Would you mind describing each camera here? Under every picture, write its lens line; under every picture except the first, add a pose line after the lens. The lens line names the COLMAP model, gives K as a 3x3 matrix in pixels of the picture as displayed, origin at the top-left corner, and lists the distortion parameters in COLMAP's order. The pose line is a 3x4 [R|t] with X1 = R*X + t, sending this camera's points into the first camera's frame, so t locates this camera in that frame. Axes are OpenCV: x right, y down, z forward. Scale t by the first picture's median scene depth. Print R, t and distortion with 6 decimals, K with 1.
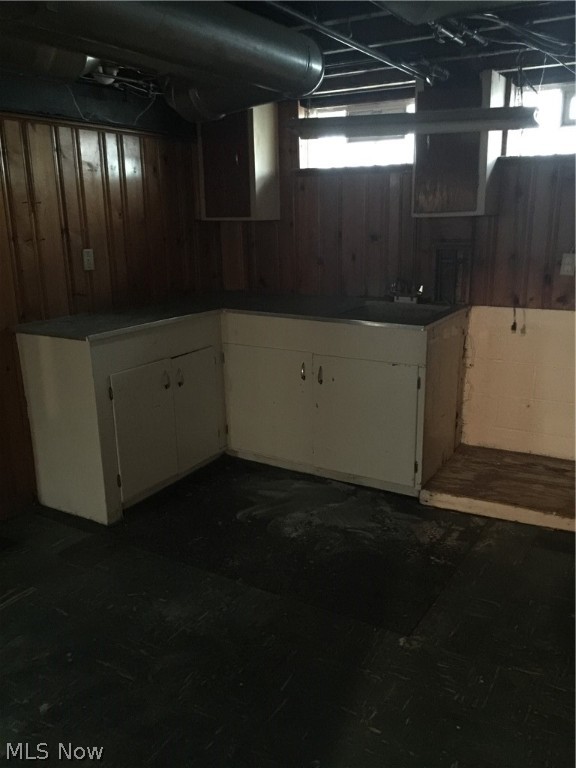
lens RADIAL K [[651.2, 0, 289.8], [0, 651.2, 383.7], [0, 0, 1]] dist [0.050898, -0.061093]
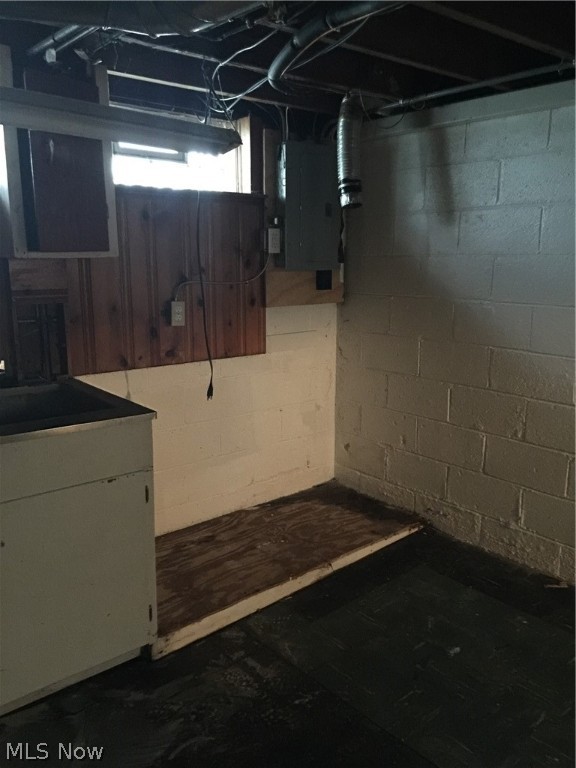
lens RADIAL K [[651.2, 0, 290.2], [0, 651.2, 383.1], [0, 0, 1]] dist [0.050898, -0.061093]
pose [[0.326426, -0.170259, 0.929762, -0.364768], [0.235096, 0.967357, 0.094605, -0.139862], [-0.915520, 0.187701, 0.355798, 0.570971]]
